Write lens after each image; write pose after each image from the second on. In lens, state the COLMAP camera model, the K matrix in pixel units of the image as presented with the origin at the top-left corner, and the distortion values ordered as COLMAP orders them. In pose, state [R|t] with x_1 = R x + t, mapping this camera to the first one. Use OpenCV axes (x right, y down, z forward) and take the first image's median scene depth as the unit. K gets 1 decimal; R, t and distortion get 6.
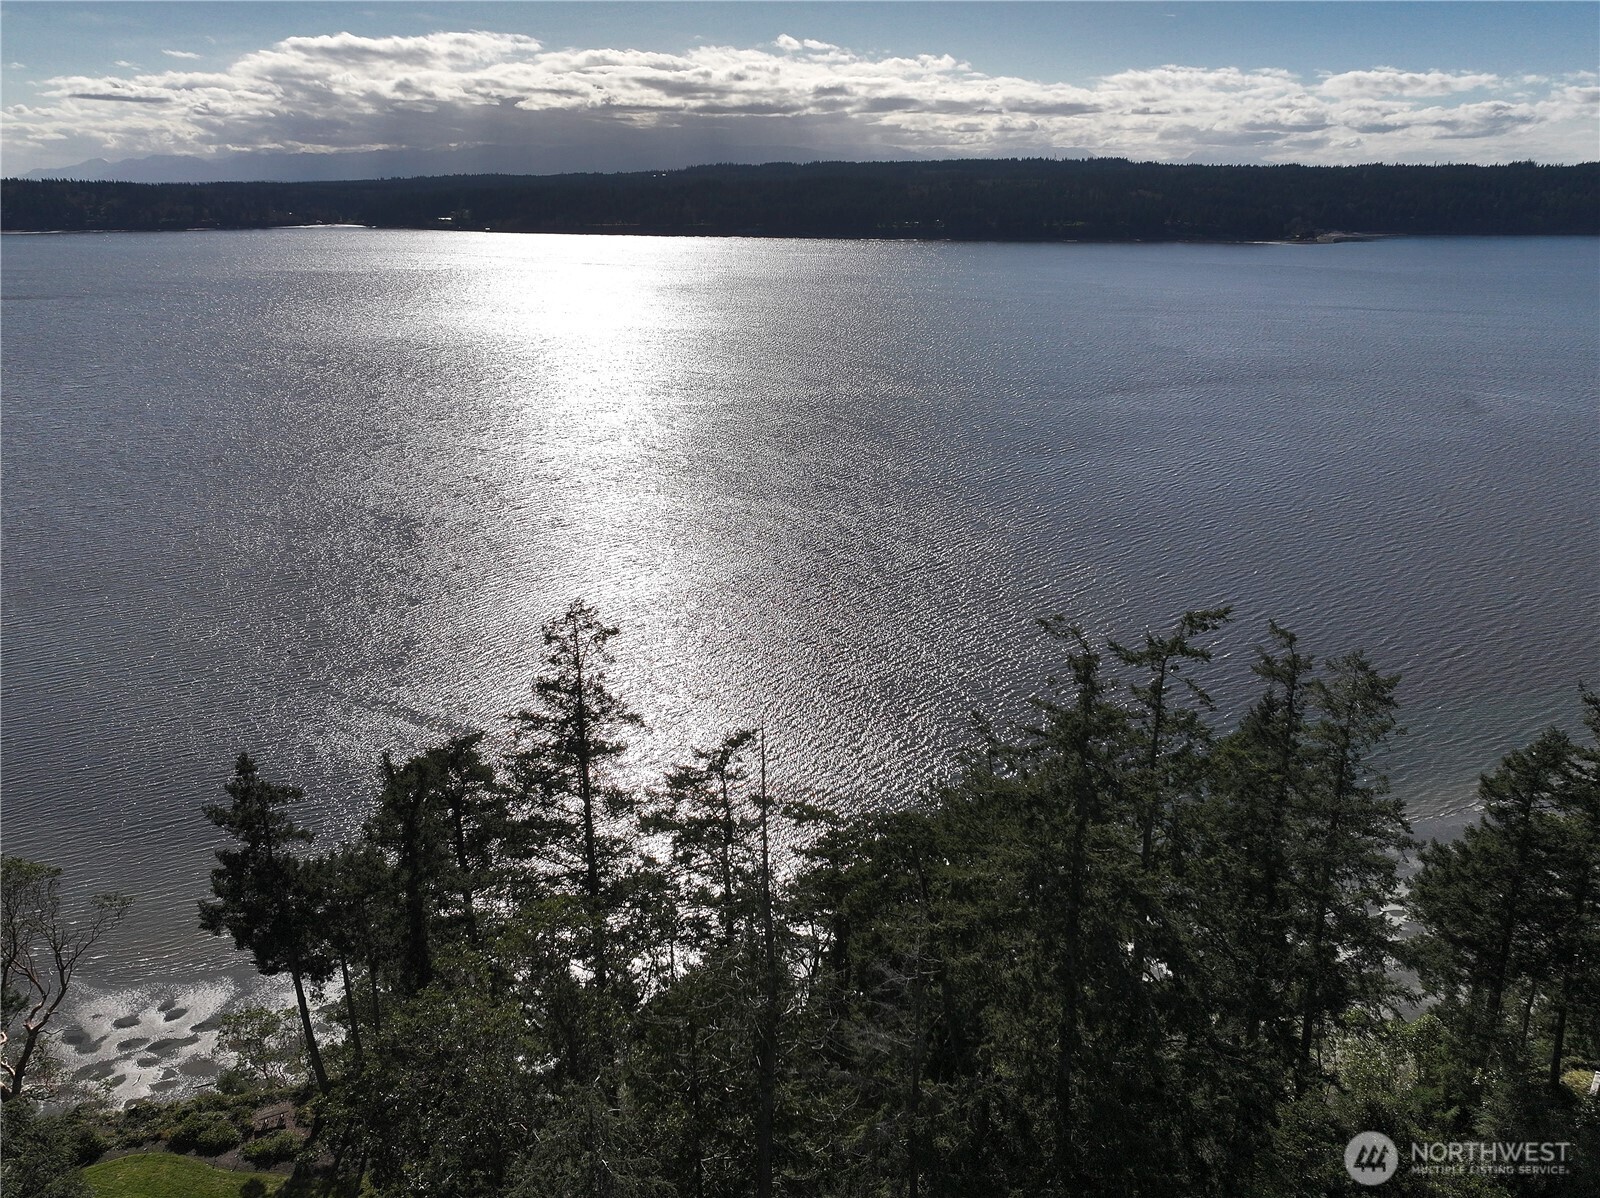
lens RADIAL K [[1366.9, 0, 800.0], [0, 1366.9, 599.0], [0, 0, 1]] dist [0.001243, 0.000113]
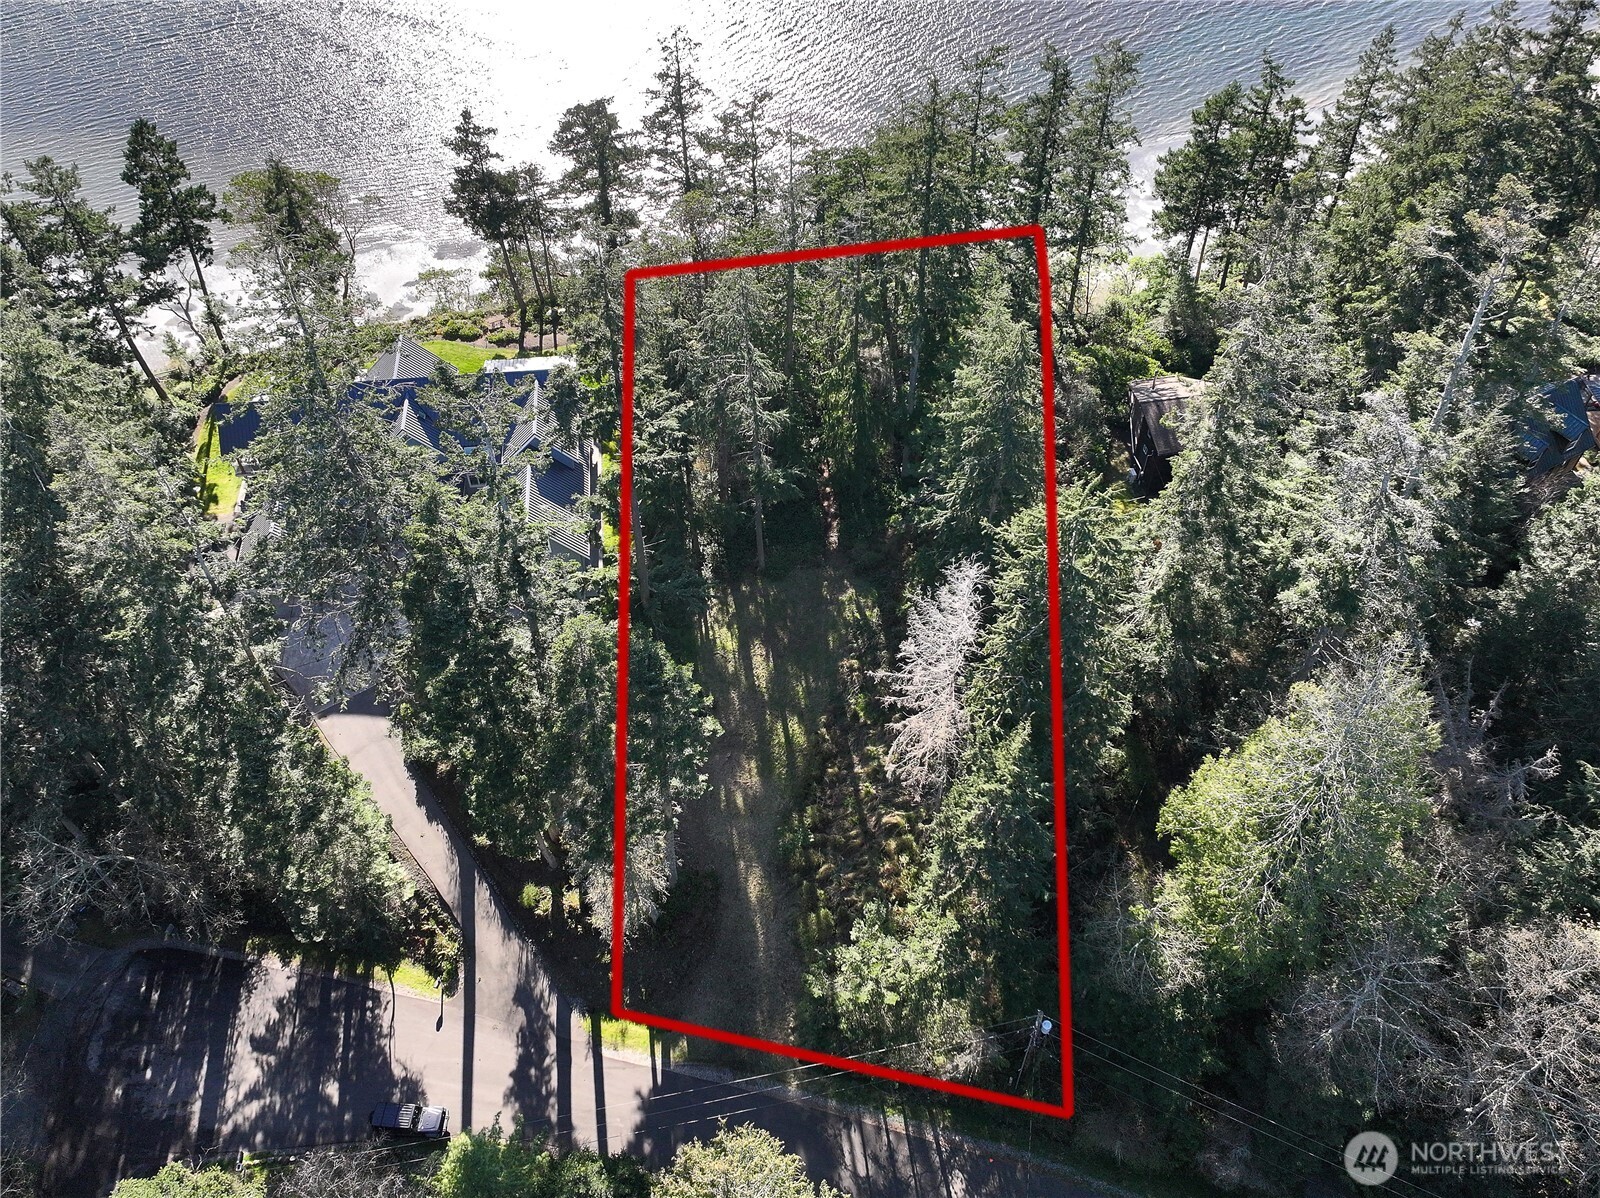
lens RADIAL K [[1366.9, 0, 800.0], [0, 1366.9, 599.0], [0, 0, 1]] dist [0.001243, 0.000113]
pose [[0.999368, -0.024273, 0.025963, -0.062593], [0.008653, 0.874656, 0.484667, -0.201328], [-0.034473, -0.484136, 0.874314, -0.919589]]
